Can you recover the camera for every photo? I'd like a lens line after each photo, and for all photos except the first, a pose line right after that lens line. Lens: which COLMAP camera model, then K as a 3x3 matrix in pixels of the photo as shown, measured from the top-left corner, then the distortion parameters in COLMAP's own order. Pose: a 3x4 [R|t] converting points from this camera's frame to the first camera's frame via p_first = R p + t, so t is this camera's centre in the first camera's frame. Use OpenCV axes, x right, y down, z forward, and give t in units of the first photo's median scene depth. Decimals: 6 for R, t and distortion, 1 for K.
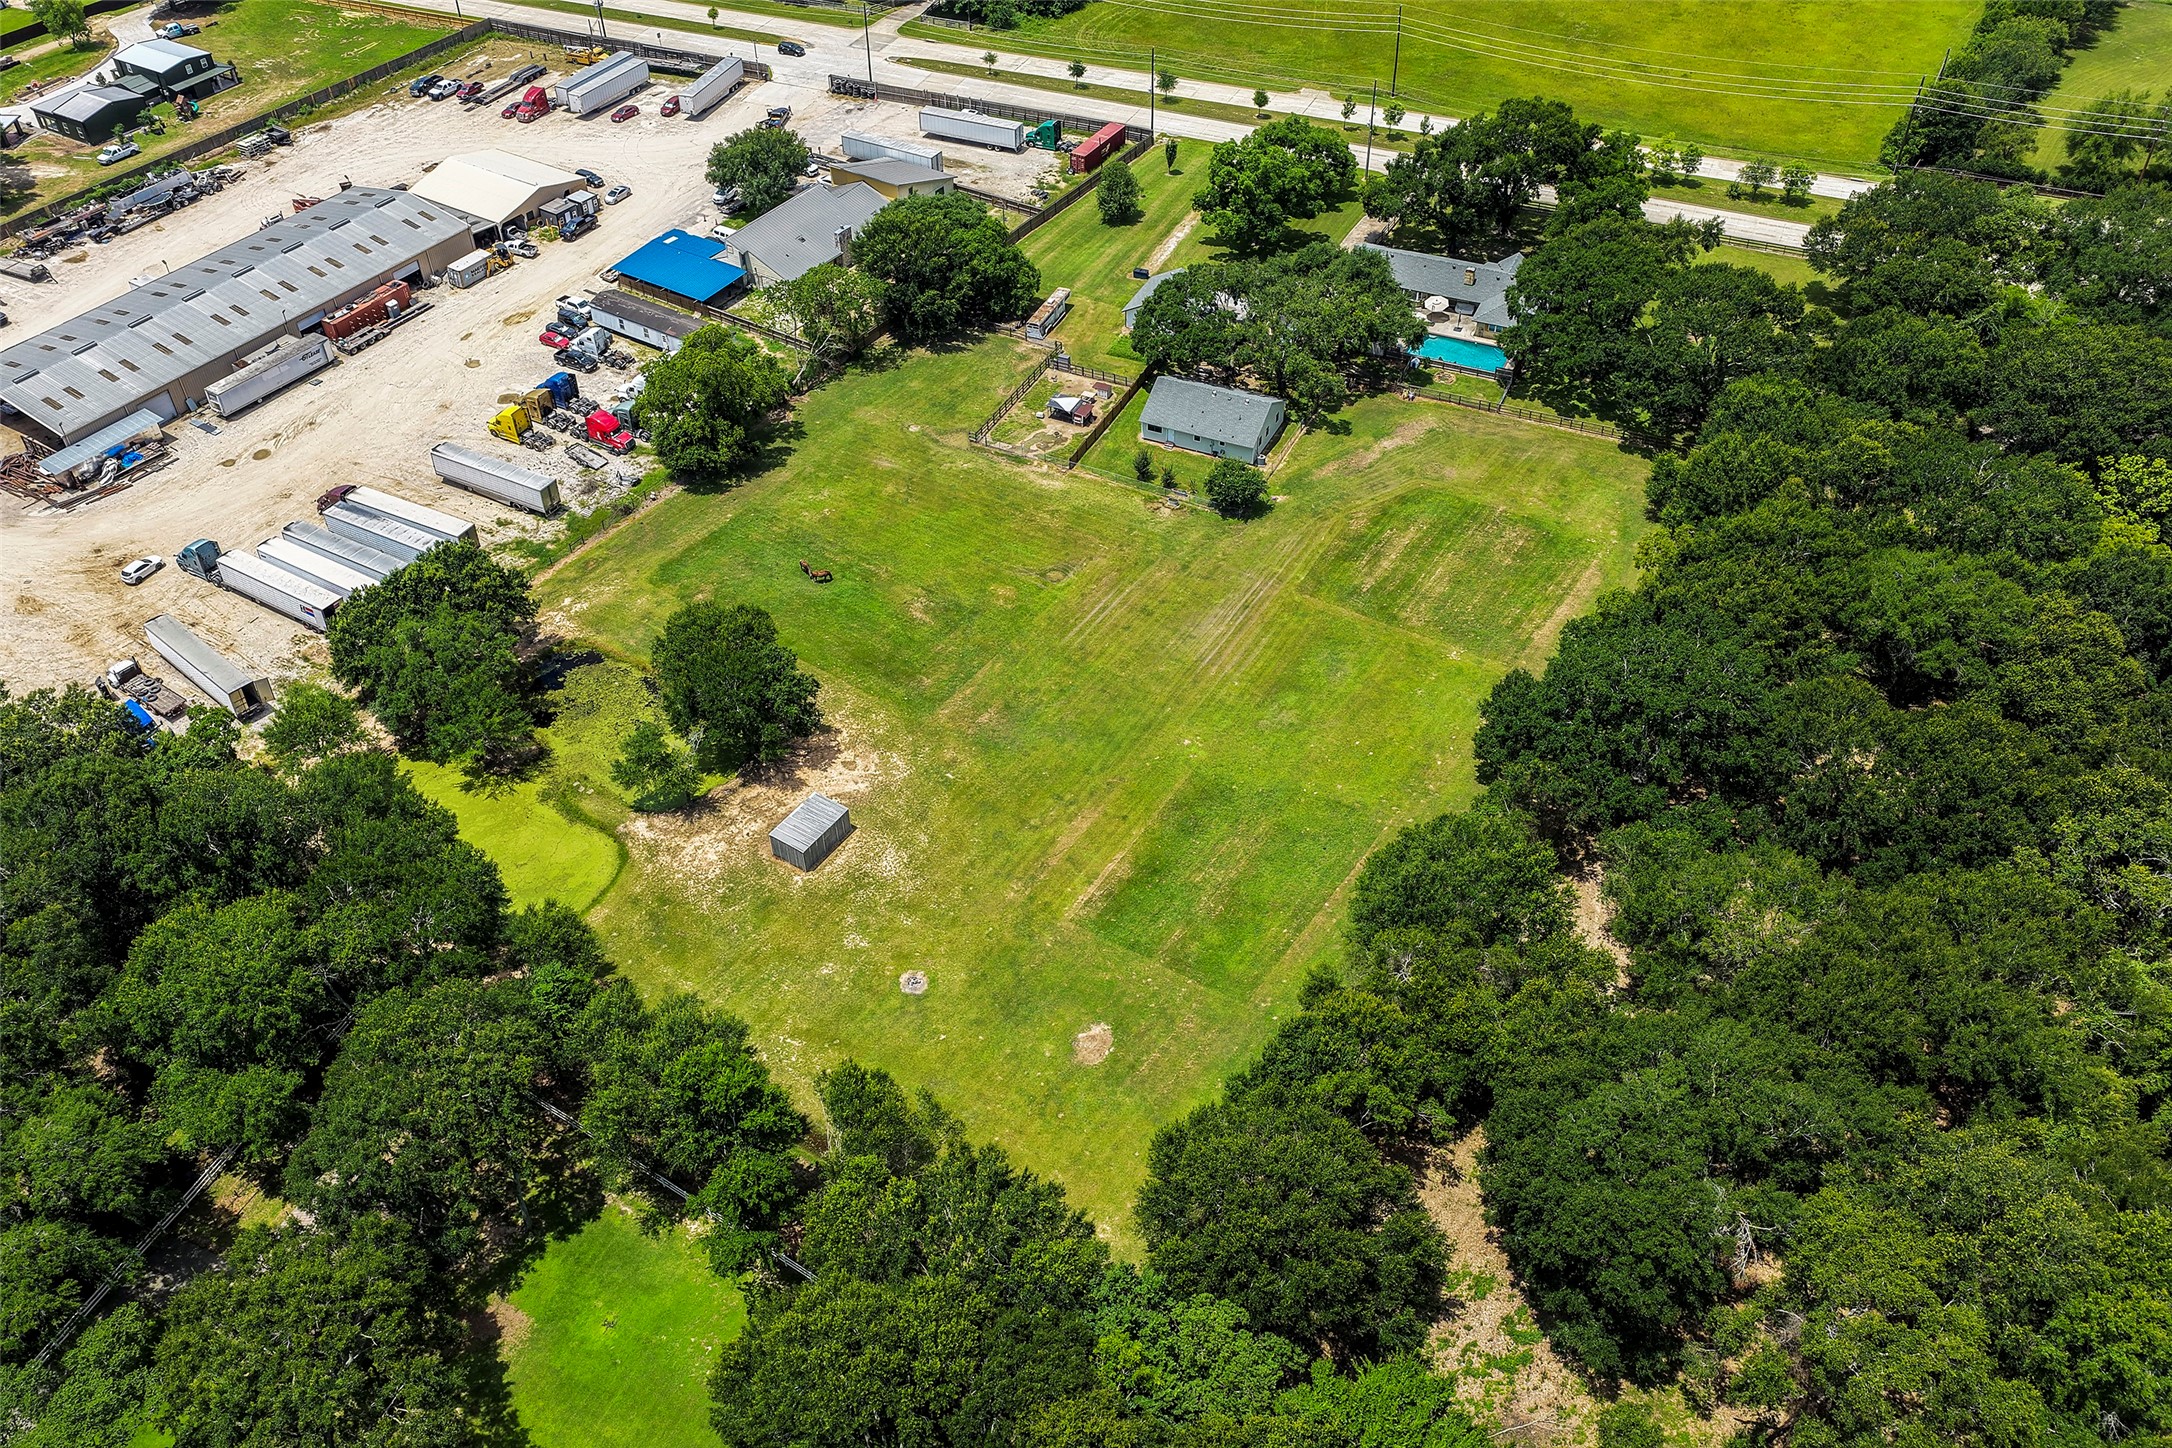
lens RADIAL K [[1809.3, 0, 1089.3], [0, 1809.3, 731.1], [0, 0, 1]] dist [-0.012392, 0.033064]
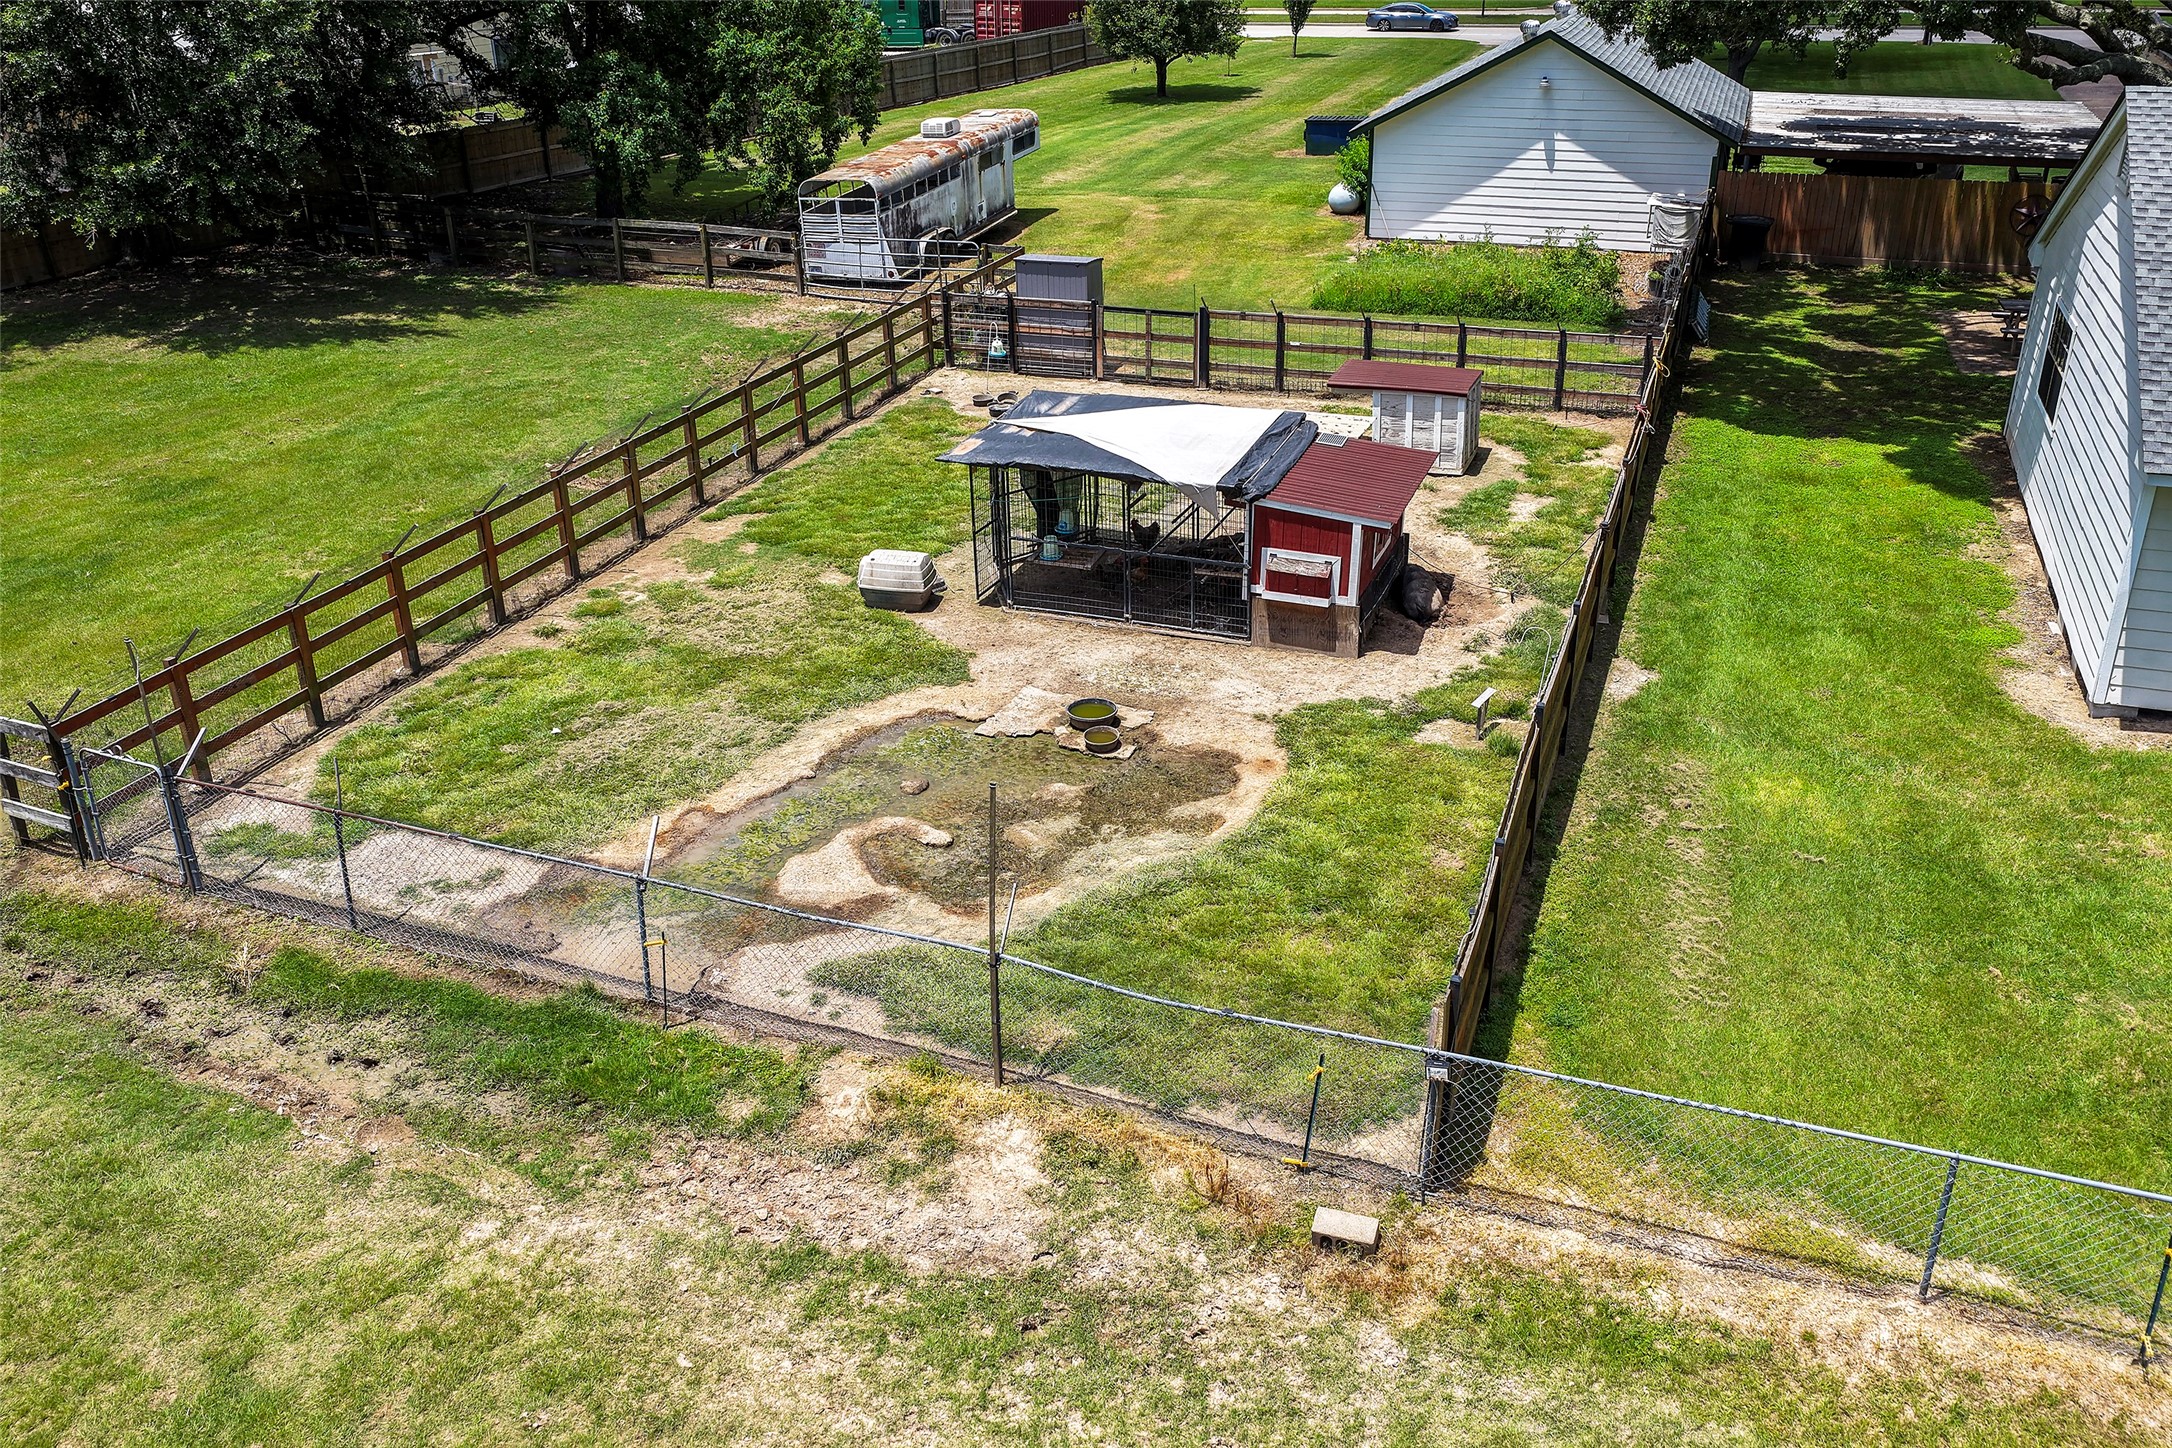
lens RADIAL K [[1809.3, 0, 1087.8], [0, 1809.3, 722.9], [0, 0, 1]] dist [-0.012392, 0.033064]
pose [[0.996067, -0.040950, 0.078576, -0.023787], [0.061815, 0.956493, -0.285130, -0.131085], [-0.063481, 0.288866, 0.955263, 0.861829]]
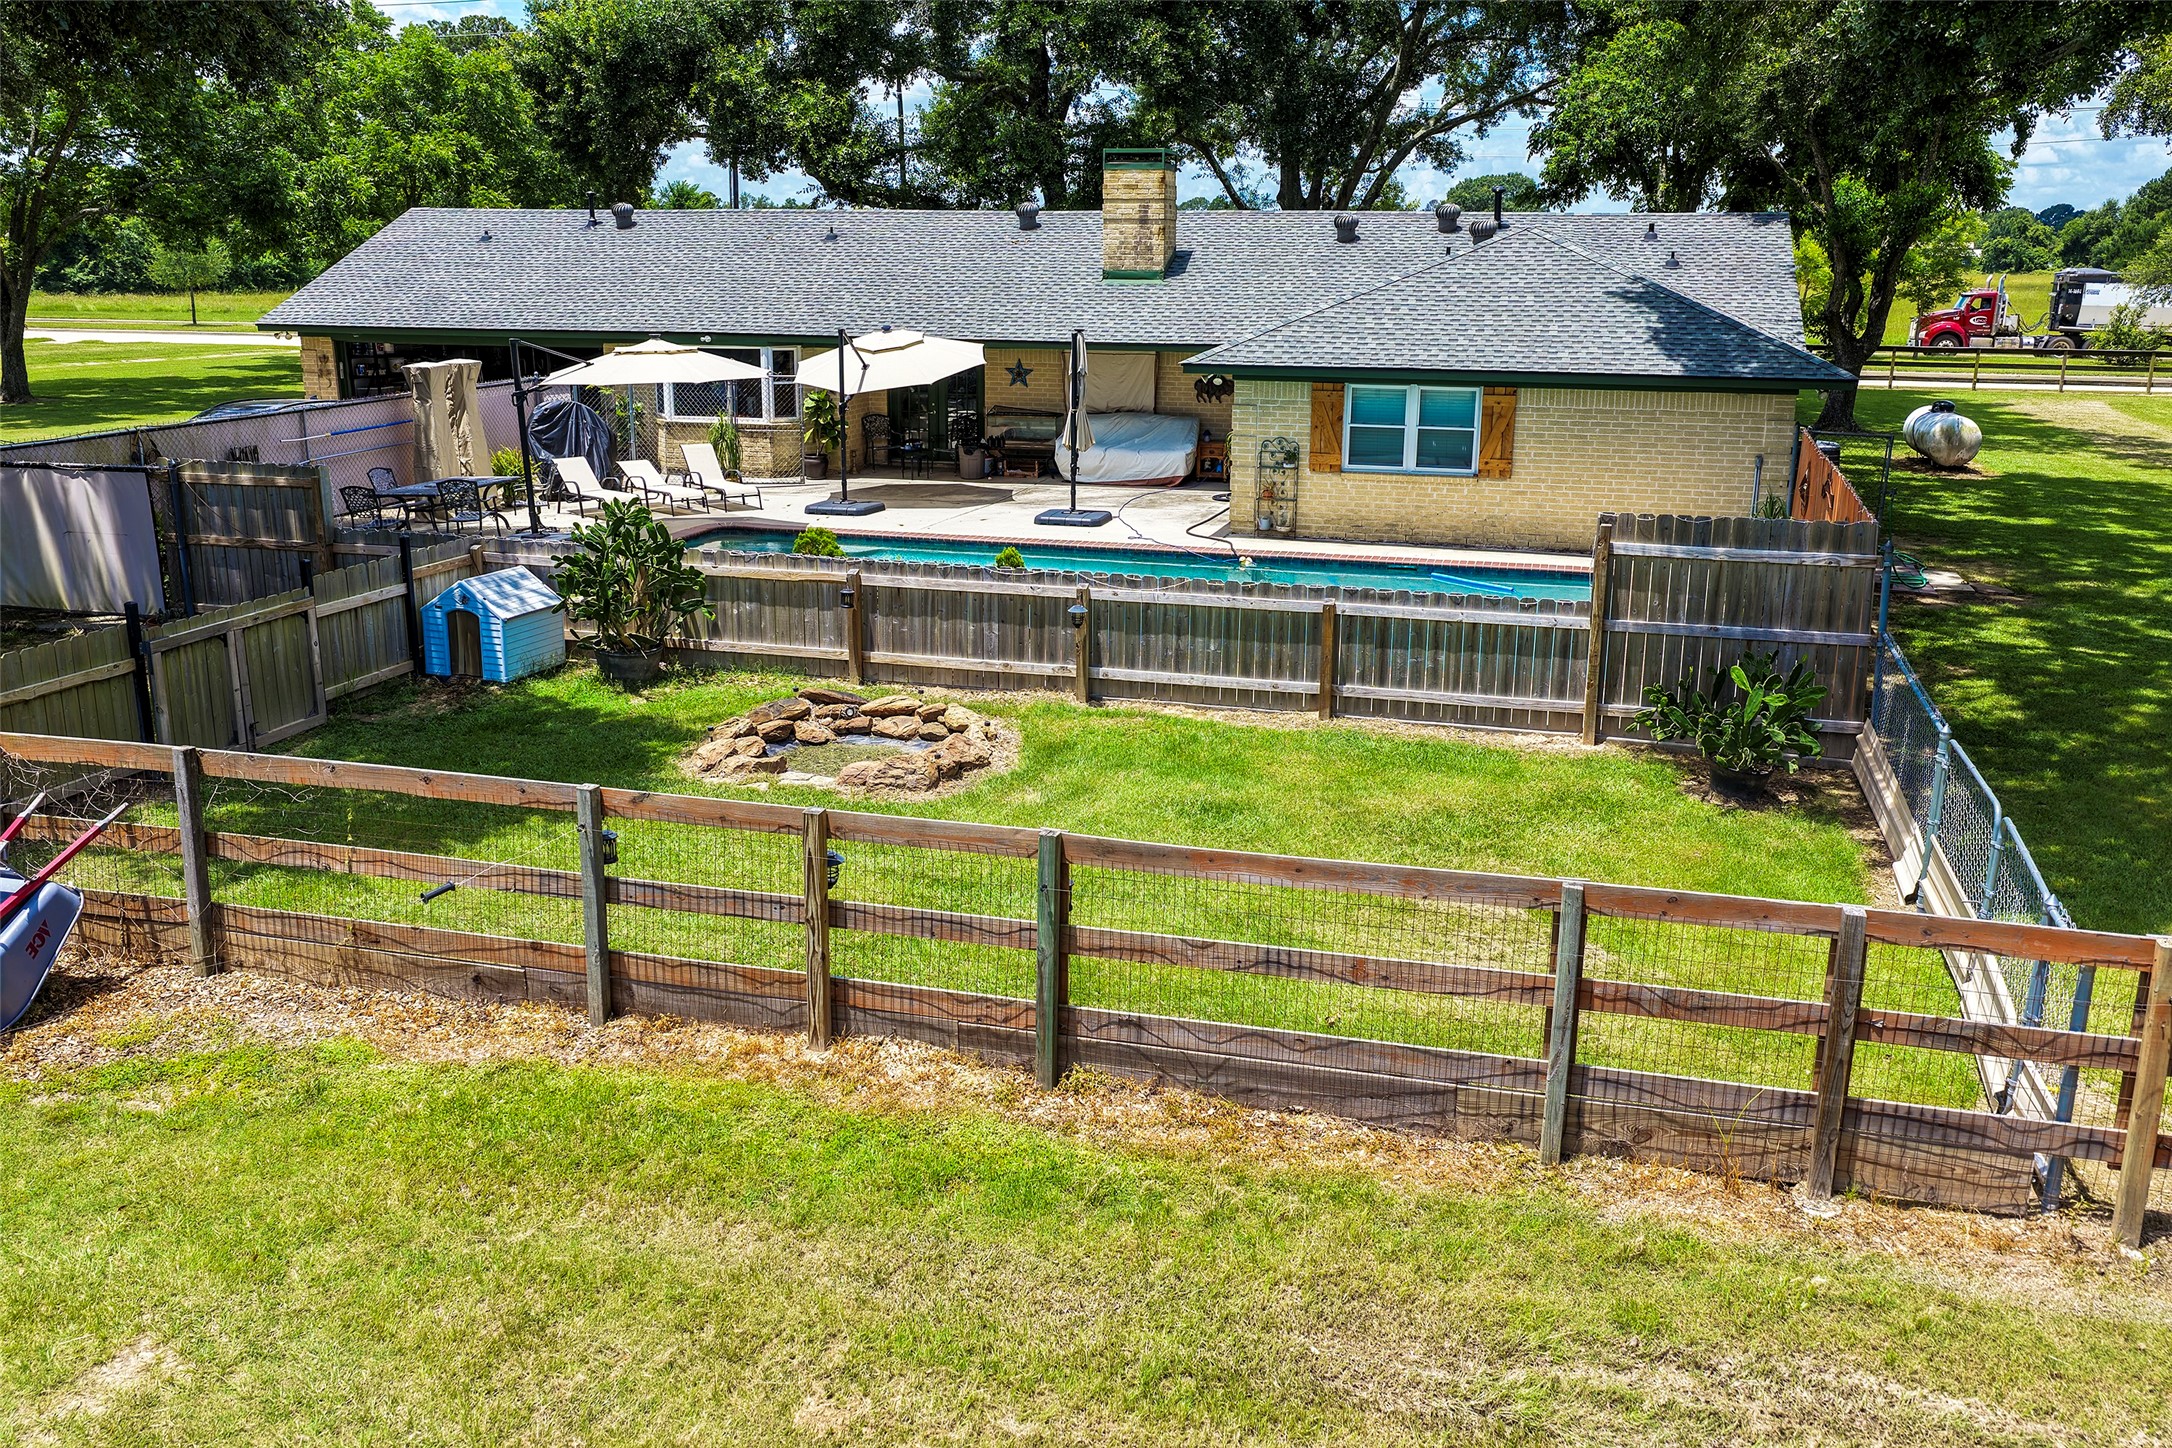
lens RADIAL K [[1809.3, 0, 1083.5], [0, 1809.3, 722.4], [0, 0, 1]] dist [-0.012392, 0.033064]
pose [[0.990015, -0.018099, 0.139794, 0.191087], [0.080441, 0.886930, -0.454846, -0.162331], [-0.115755, 0.461550, 0.879530, 0.919541]]
